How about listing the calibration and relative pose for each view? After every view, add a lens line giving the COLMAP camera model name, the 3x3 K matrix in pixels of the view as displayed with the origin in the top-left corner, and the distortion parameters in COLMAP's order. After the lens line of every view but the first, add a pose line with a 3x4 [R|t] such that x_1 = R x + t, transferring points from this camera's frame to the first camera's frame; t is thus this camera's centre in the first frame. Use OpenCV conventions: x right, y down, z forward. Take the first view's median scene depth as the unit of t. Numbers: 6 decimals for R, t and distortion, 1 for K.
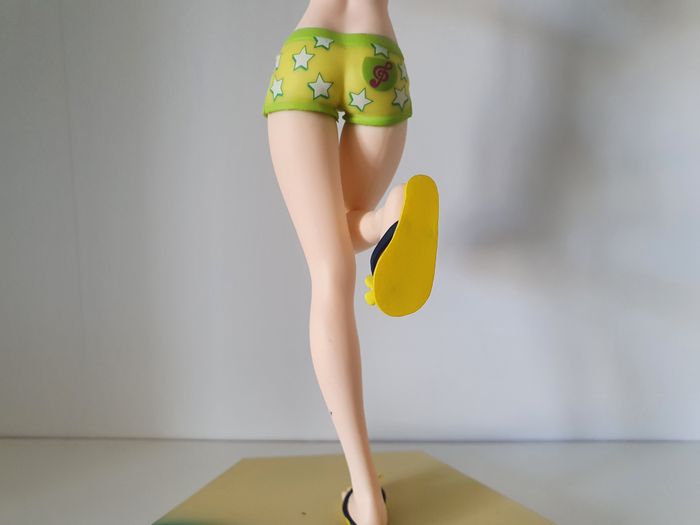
lens RADIAL K [[532.1, 0, 346.9], [0, 532.1, 265.4], [0, 0, 1]] dist [0.004610, -0.002772]
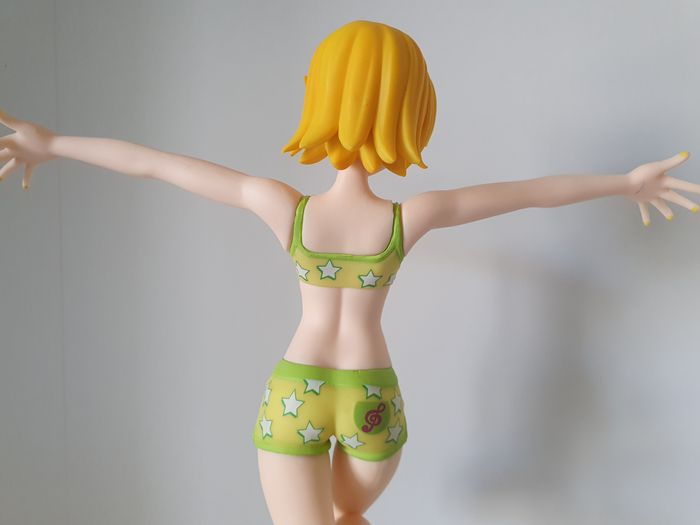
lens RADIAL K [[532.1, 0, 353.7], [0, 532.1, 265.0], [0, 0, 1]] dist [0.004610, -0.002772]
pose [[0.999951, -0.007723, -0.006149, 0.035850], [0.007137, 0.995898, -0.090202, -0.542118], [0.006820, 0.090153, 0.995905, 0.014056]]
